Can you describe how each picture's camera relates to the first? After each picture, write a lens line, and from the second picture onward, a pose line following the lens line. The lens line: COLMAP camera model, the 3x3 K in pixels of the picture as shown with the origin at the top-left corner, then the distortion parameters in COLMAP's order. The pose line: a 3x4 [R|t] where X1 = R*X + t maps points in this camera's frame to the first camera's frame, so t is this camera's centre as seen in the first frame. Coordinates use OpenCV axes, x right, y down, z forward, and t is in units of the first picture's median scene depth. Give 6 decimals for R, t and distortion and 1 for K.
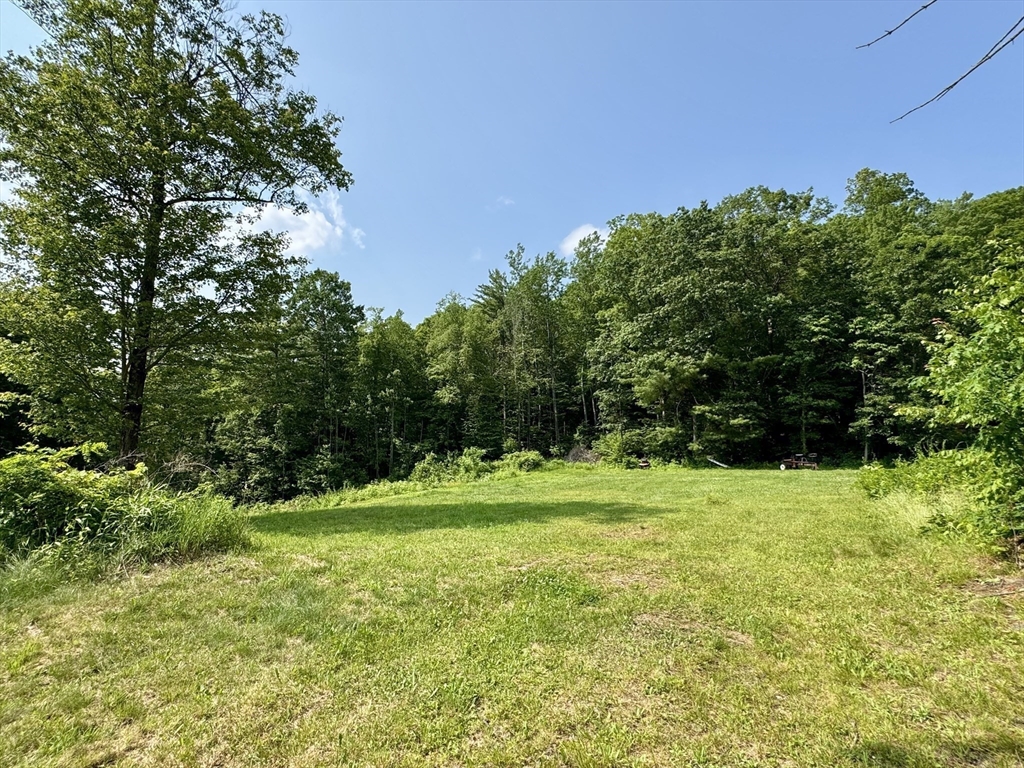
lens RADIAL K [[541.1, 0, 511.9], [0, 541.1, 385.6], [0, 0, 1]] dist [0.003419, -0.000648]
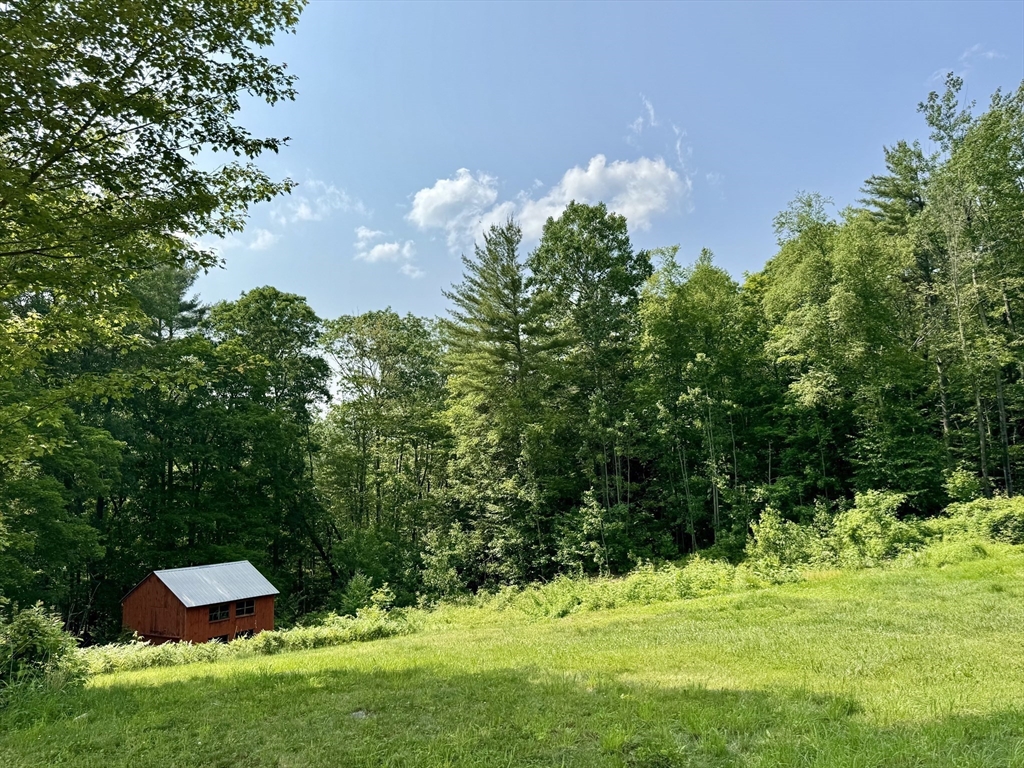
lens RADIAL K [[783.2, 0, 513.3], [0, 783.2, 384.4], [0, 0, 1]] dist [0.043173, -0.001687]
pose [[0.868540, -0.083661, -0.488507, 0.001541], [0.072700, 0.996494, -0.041401, 0.022531], [0.490258, 0.000444, 0.871577, 0.202864]]
